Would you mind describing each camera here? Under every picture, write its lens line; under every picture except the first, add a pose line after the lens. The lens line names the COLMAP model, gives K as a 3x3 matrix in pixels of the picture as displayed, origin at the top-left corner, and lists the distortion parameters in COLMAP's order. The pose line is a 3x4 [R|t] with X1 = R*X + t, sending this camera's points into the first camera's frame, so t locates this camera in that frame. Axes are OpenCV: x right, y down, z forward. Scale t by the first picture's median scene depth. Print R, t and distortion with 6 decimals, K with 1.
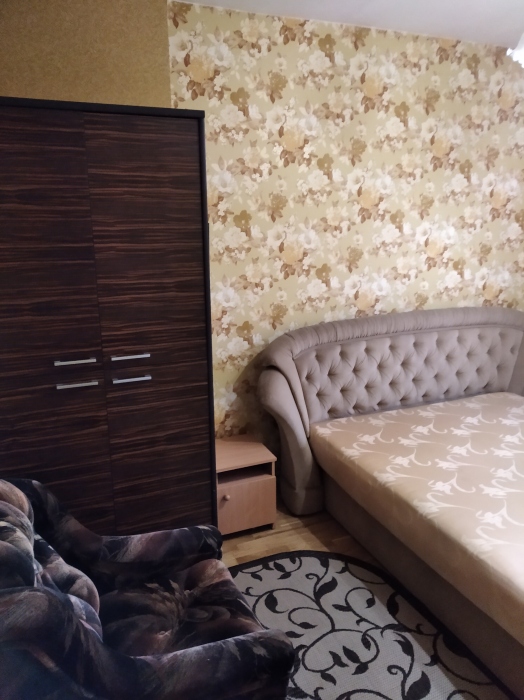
lens RADIAL K [[539.4, 0, 259.3], [0, 539.4, 351.8], [0, 0, 1]] dist [0.062180, -0.084826]
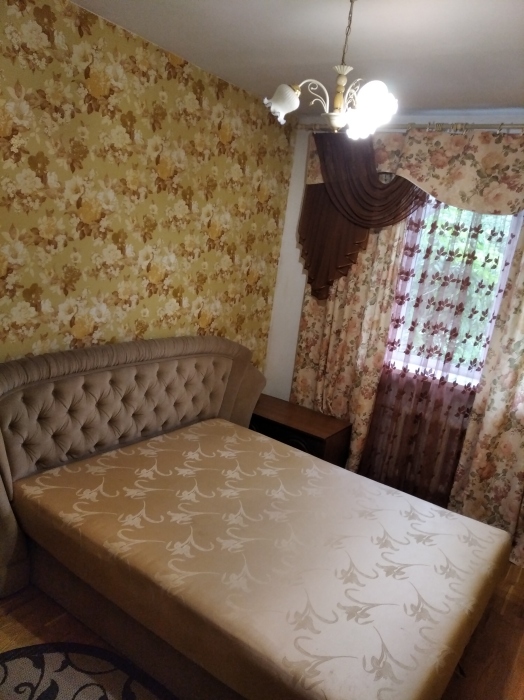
lens RADIAL K [[539.4, 0, 259.3], [0, 539.4, 351.8], [0, 0, 1]] dist [0.062180, -0.084826]
pose [[0.834611, 0.007350, 0.550790, -0.046132], [-0.014550, 0.999856, 0.008704, -0.069630], [-0.550647, -0.015278, 0.834598, 0.121581]]
